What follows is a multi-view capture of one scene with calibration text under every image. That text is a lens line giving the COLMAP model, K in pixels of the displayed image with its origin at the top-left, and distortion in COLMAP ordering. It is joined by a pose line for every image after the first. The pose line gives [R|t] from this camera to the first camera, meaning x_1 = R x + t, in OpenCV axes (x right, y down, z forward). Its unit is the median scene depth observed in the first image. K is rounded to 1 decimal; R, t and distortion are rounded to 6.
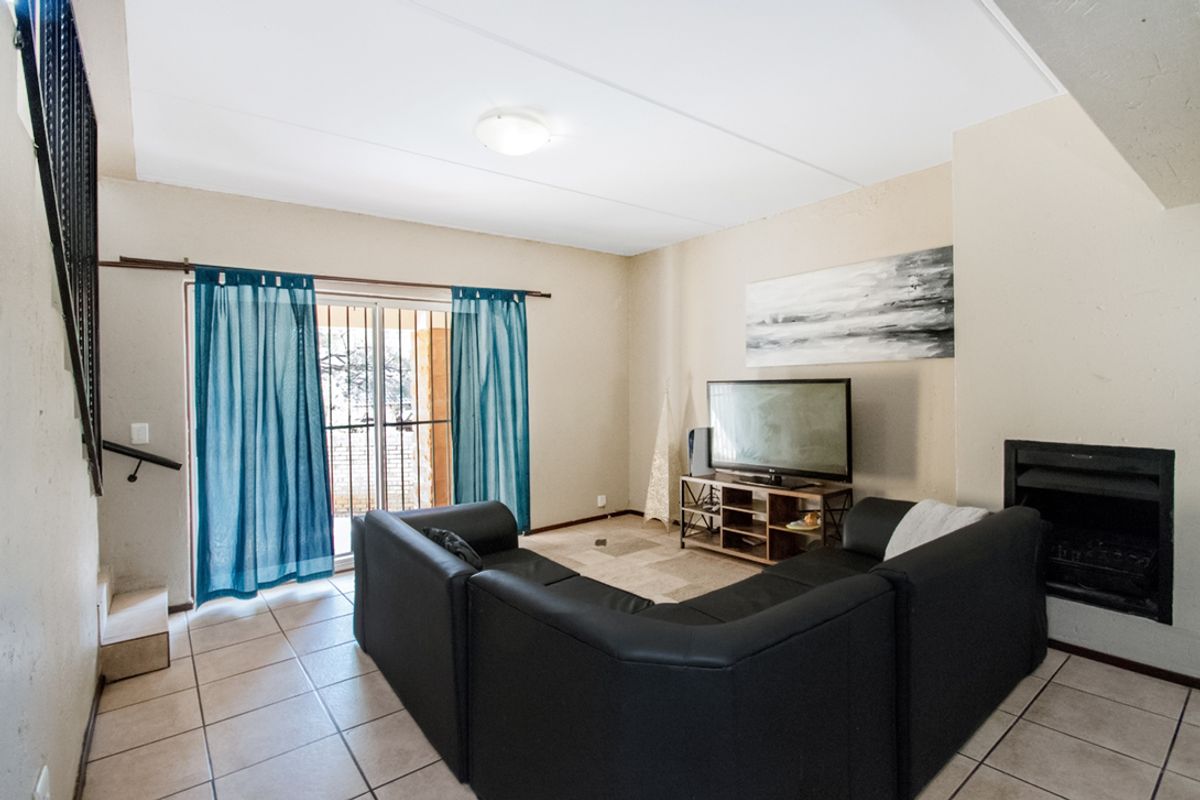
lens RADIAL K [[555.3, 0, 603.0], [0, 555.3, 382.0], [0, 0, 1]] dist [-0.025249, -0.000786]
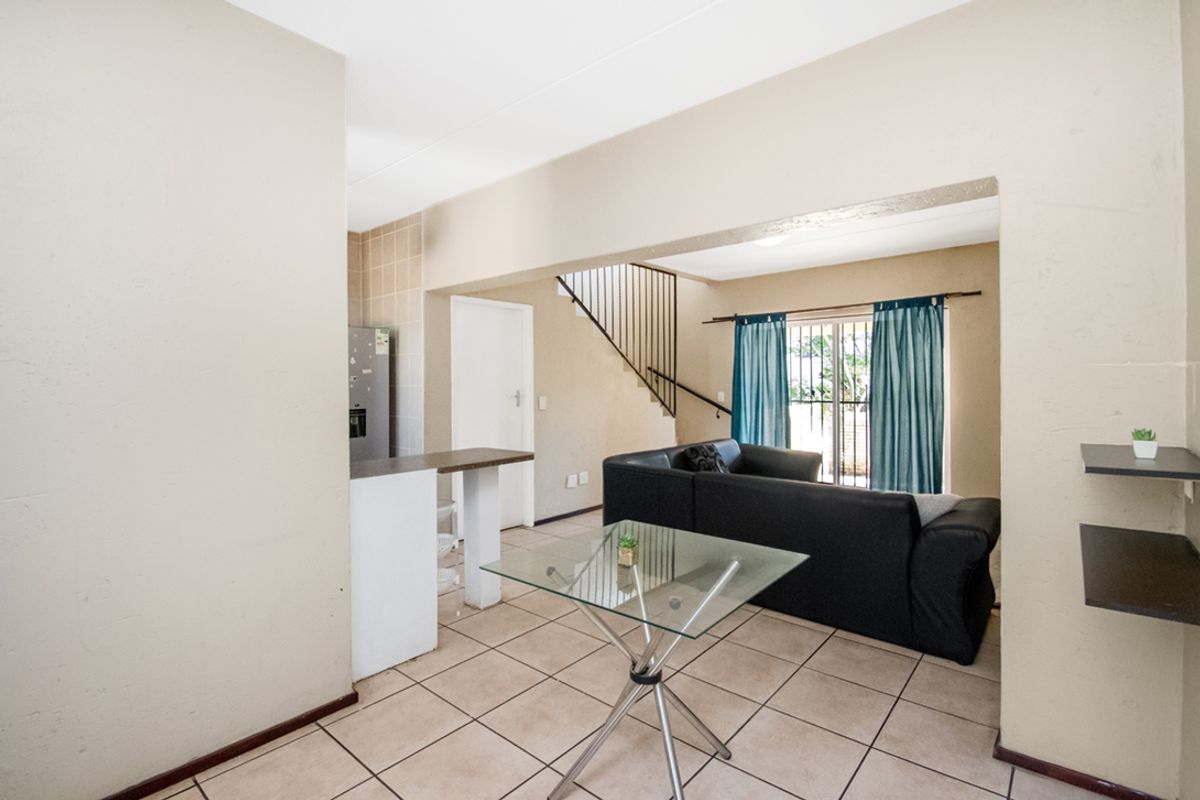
lens RADIAL K [[555.3, 0, 601.3], [0, 555.3, 395.5], [0, 0, 1]] dist [-0.025249, -0.000786]
pose [[0.191841, 0.029393, -0.980986, 0.905454], [0.002856, 0.999530, 0.030508, 0.007324], [0.981422, -0.008655, 0.191667, 0.106925]]
